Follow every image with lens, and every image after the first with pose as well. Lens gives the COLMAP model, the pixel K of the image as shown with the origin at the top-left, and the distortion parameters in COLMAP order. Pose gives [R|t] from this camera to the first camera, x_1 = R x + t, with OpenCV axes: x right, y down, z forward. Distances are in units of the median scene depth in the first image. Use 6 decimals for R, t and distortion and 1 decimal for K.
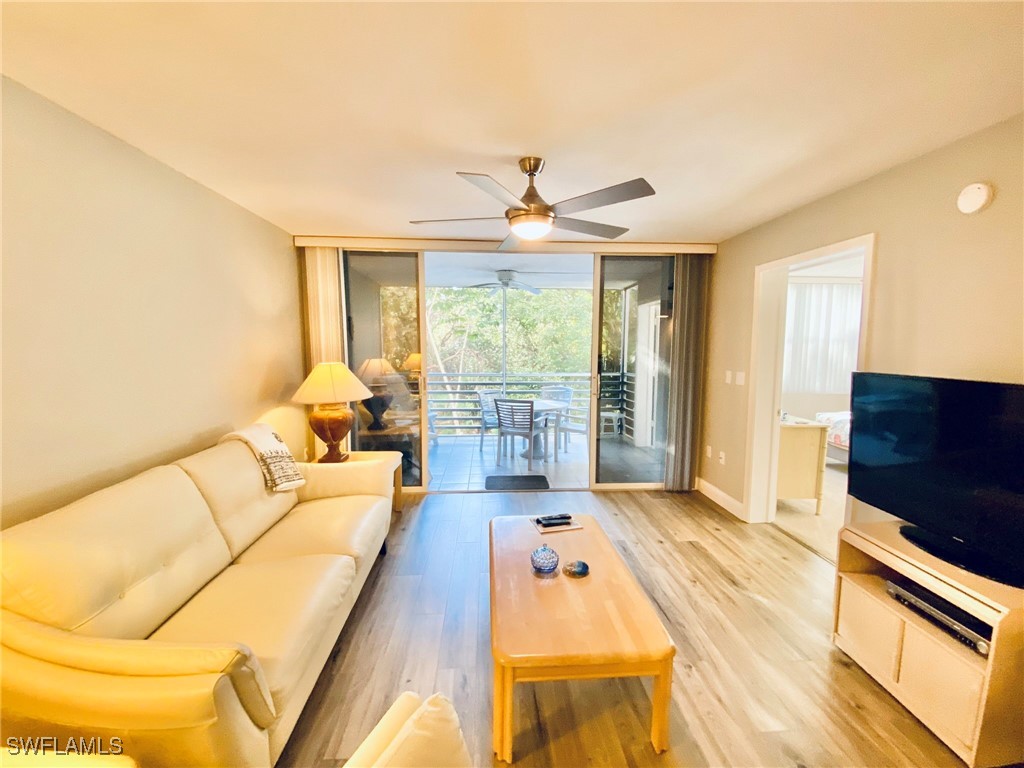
lens RADIAL K [[414.1, 0, 510.5], [0, 414.1, 386.1], [0, 0, 1]] dist [0.024967, -0.022763]
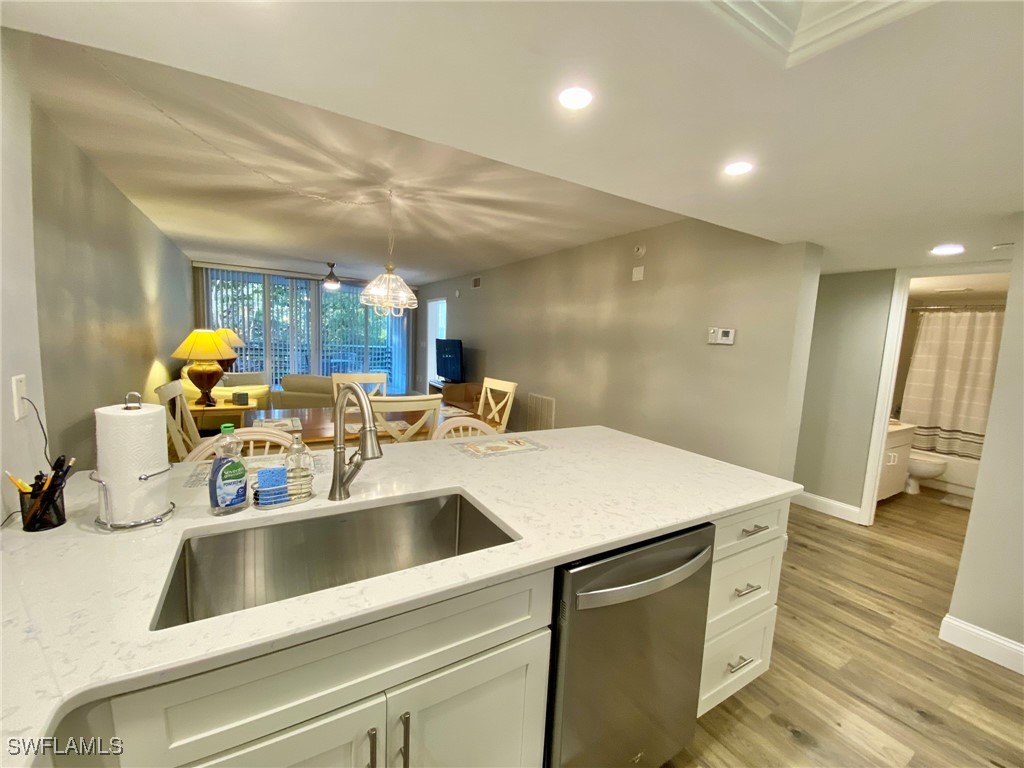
lens RADIAL K [[414.8, 0, 515.3], [0, 414.8, 387.6], [0, 0, 1]] dist [0.000458, -0.010933]
pose [[0.880752, -0.012934, 0.473400, -0.185344], [-0.002892, 0.999461, 0.032687, 0.223125], [-0.473568, -0.030158, 0.880241, -2.007276]]
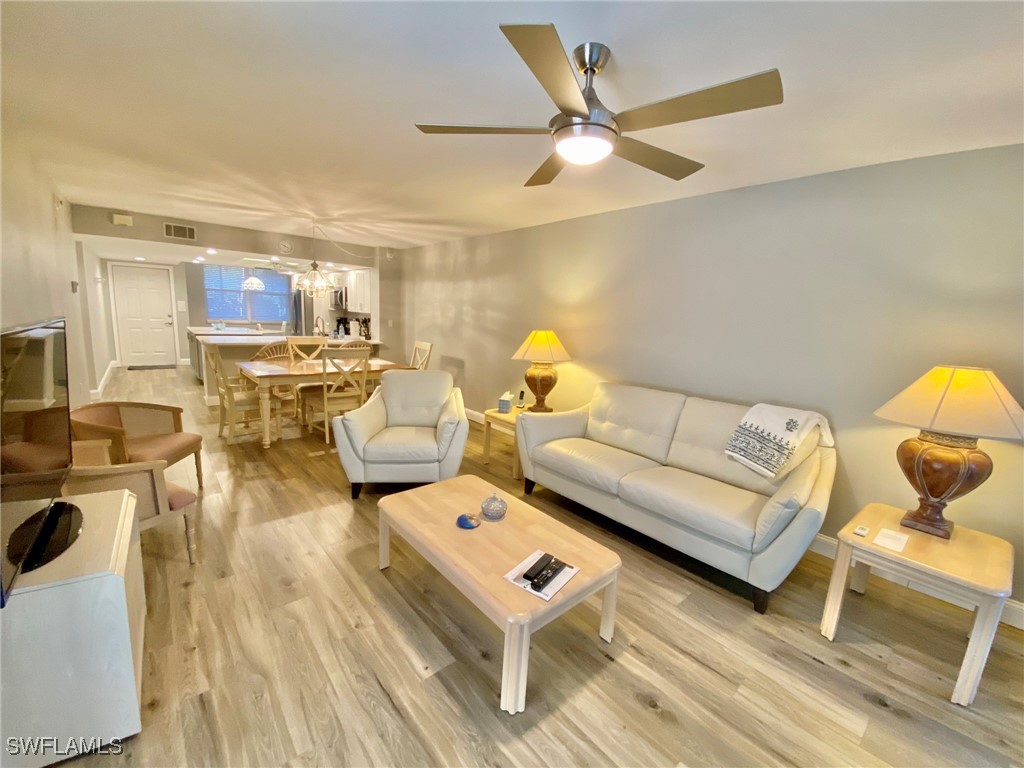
lens RADIAL K [[415.9, 0, 513.2], [0, 415.9, 384.5], [0, 0, 1]] dist [0.025075, -0.023476]
pose [[-0.790919, 0.056948, -0.609266, 0.553318], [-0.112715, 0.965065, 0.236525, -0.125155], [0.601451, 0.255746, -0.756869, 1.424433]]
